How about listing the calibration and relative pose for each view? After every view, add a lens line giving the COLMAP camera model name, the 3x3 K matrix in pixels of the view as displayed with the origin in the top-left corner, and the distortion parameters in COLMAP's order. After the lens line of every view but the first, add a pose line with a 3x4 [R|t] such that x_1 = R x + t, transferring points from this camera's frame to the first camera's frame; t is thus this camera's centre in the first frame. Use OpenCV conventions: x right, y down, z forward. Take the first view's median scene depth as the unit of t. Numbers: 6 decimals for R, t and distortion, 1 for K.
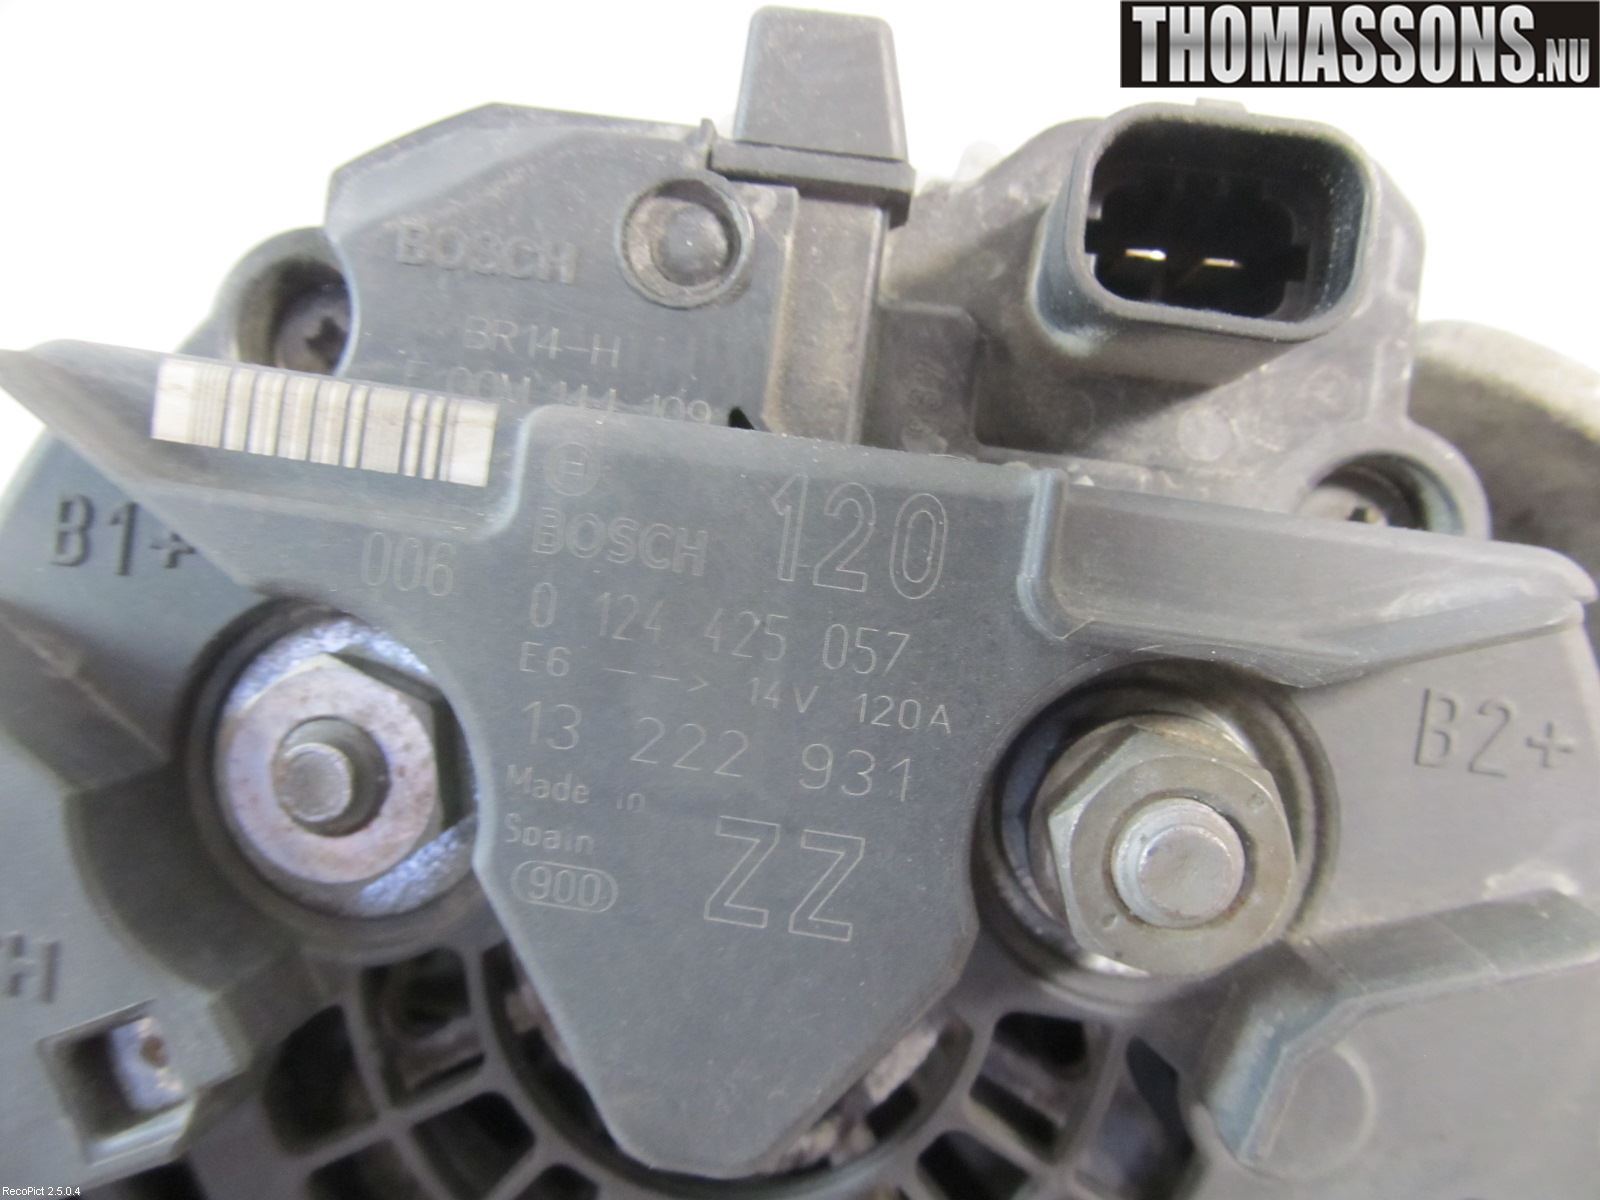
lens RADIAL K [[1256.0, 0, 800.0], [0, 1256.0, 600.0], [0, 0, 1]] dist [-0.043750, 0.004305]
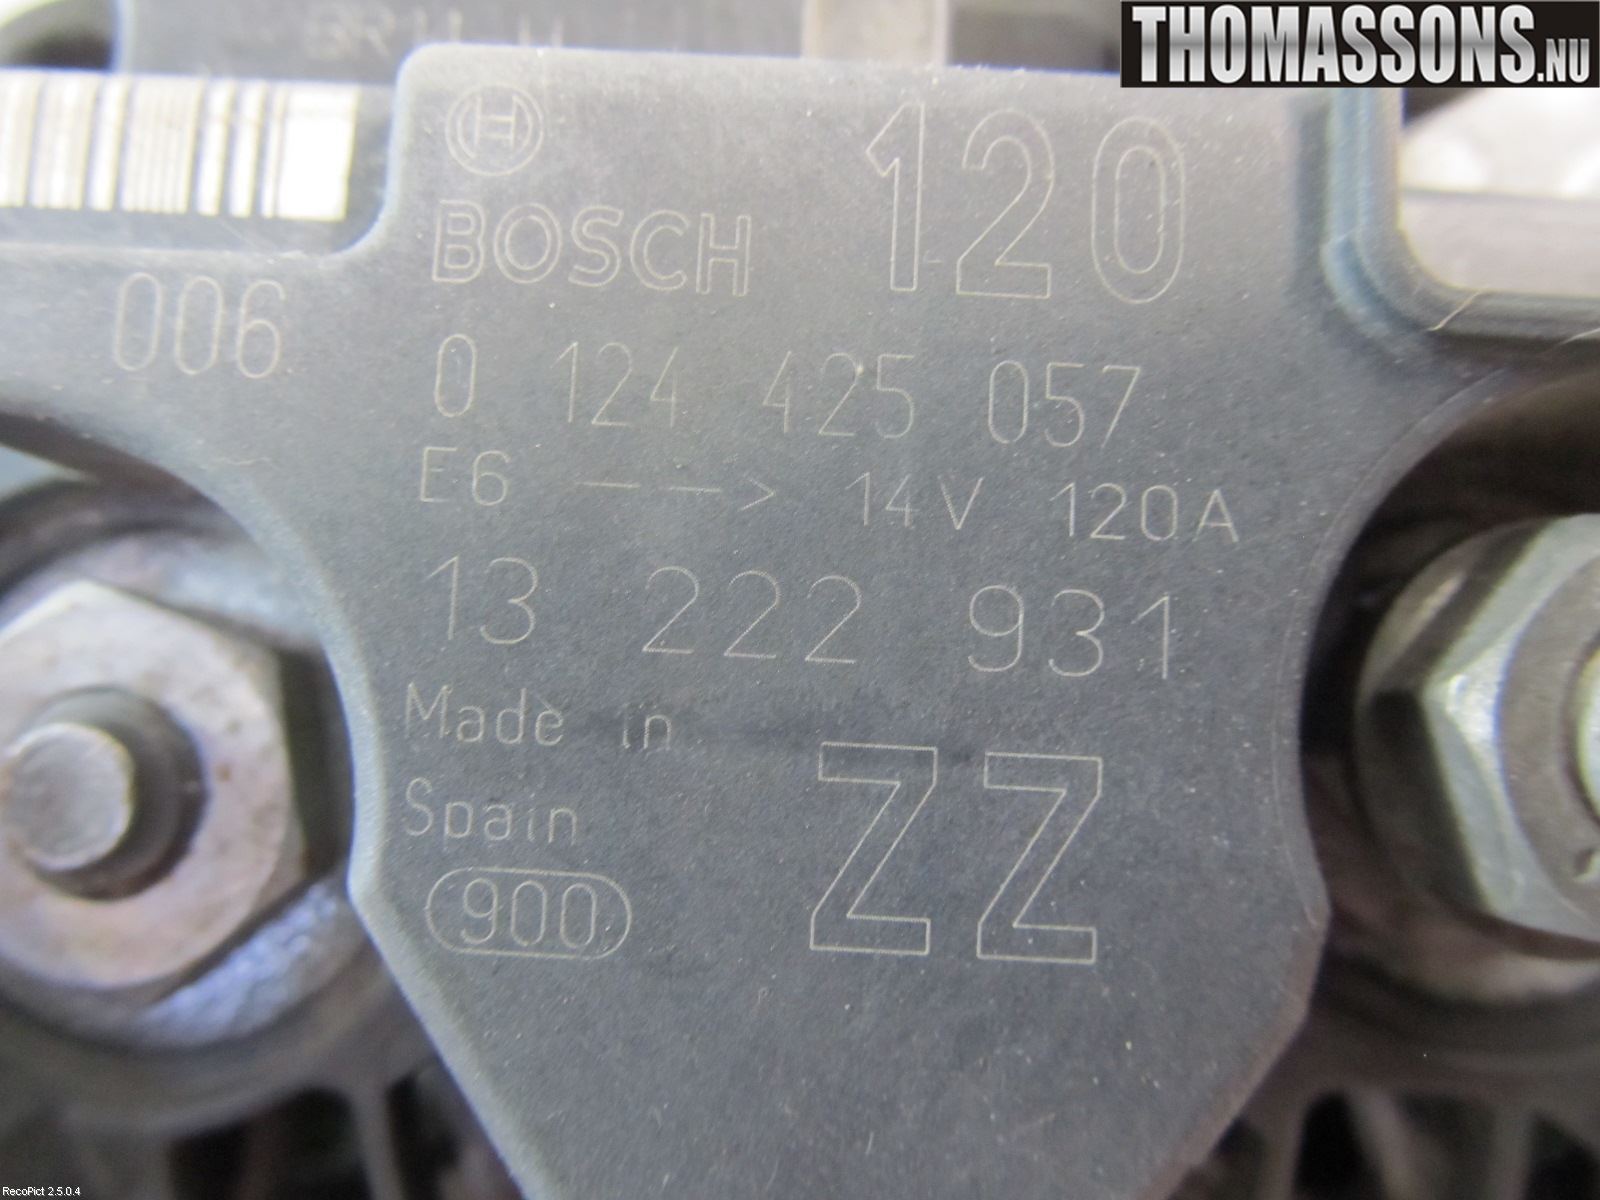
lens RADIAL K [[1256.0, 0, 800.0], [0, 1256.0, 600.0], [0, 0, 1]] dist [-0.043750, 0.004305]
pose [[0.994641, -0.084762, 0.059198, -0.098601], [0.091666, 0.987815, -0.125777, 0.178724], [-0.047816, 0.130529, 0.990291, 0.478926]]
